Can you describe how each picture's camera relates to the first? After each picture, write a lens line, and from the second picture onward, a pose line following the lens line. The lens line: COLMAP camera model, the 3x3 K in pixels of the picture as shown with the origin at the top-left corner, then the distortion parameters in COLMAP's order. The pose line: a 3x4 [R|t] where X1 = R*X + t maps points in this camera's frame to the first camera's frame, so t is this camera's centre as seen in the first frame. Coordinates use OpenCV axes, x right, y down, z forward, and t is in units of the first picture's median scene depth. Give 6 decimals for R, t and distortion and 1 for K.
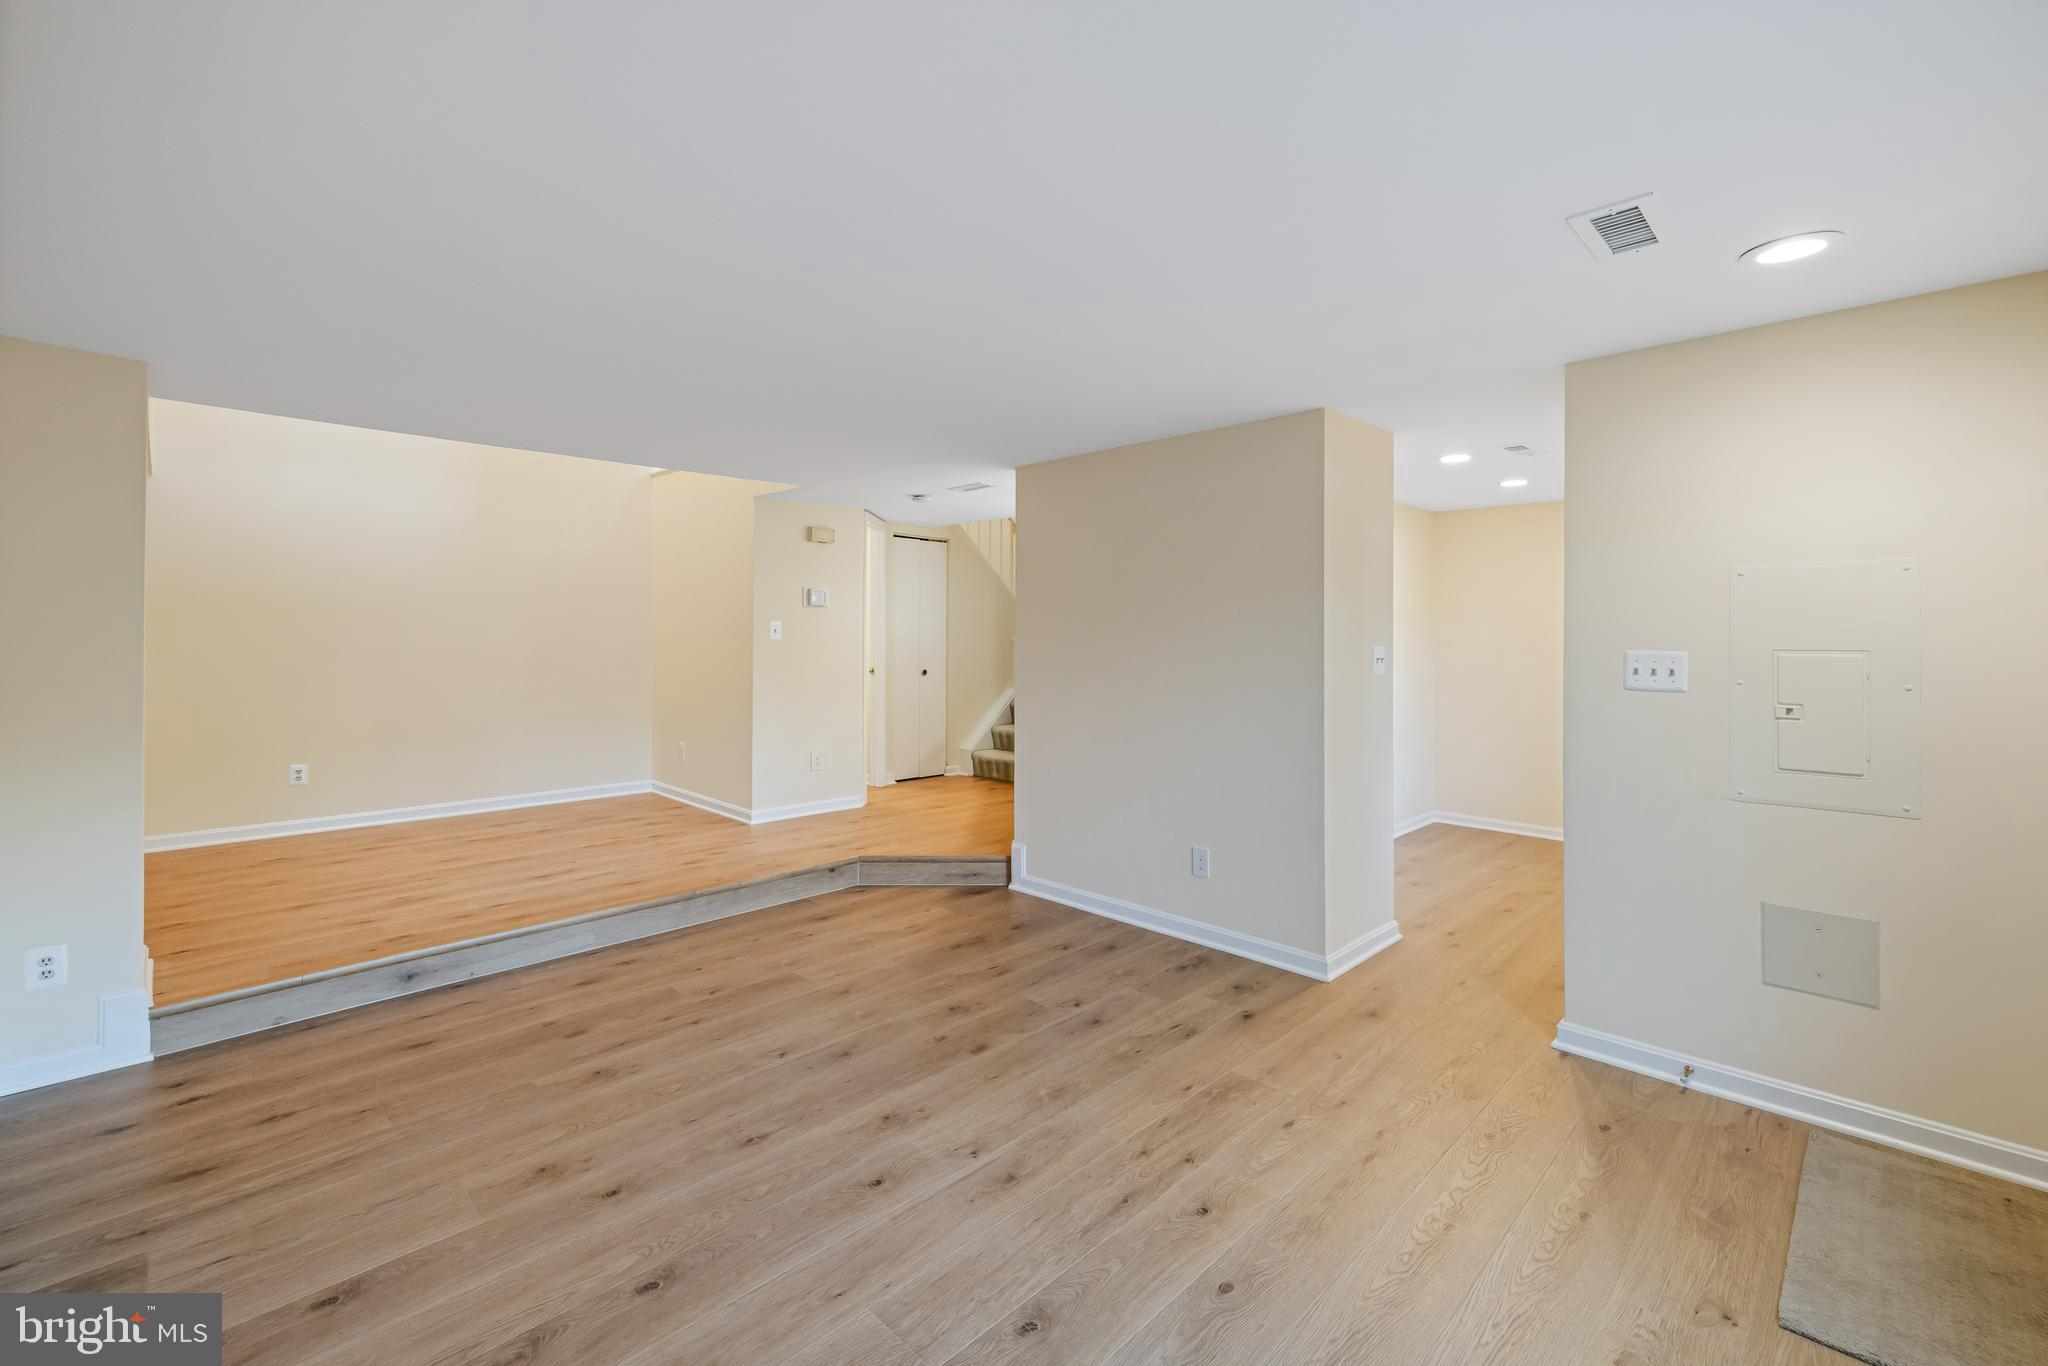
lens RADIAL K [[871.4, 0, 1021.3], [0, 871.4, 655.8], [0, 0, 1]] dist [-0.001543, -0.000004]
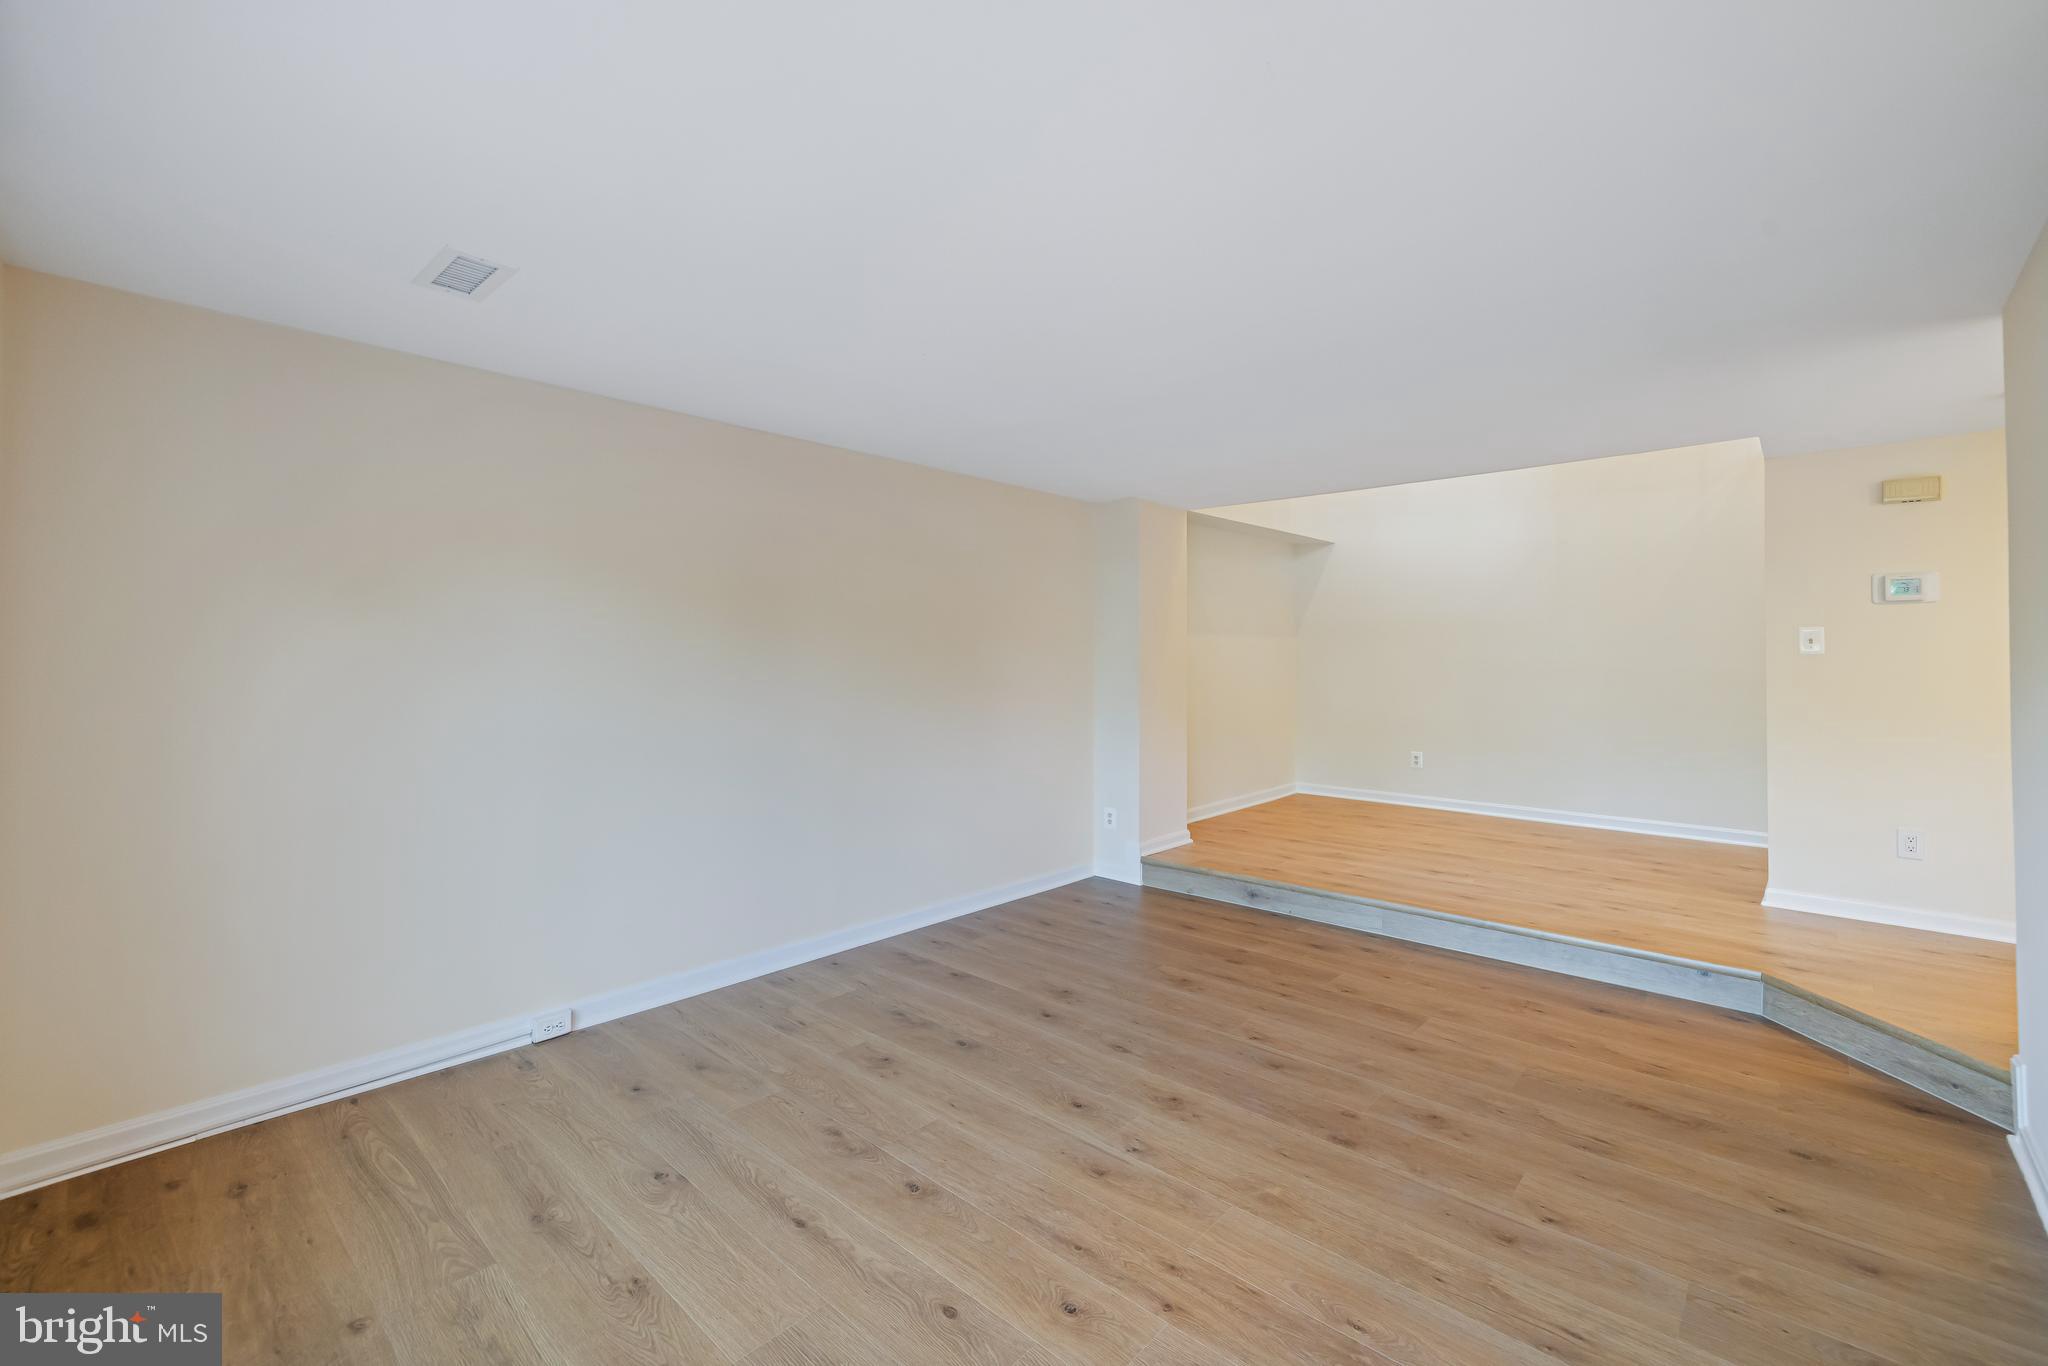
lens RADIAL K [[871.4, 0, 1021.3], [0, 871.4, 655.8], [0, 0, 1]] dist [-0.001543, -0.000004]
pose [[0.043189, -0.000386, -0.999067, 0.737020], [-0.024807, 0.999691, -0.001459, 0.000127], [0.998759, 0.024847, 0.043166, 0.625868]]
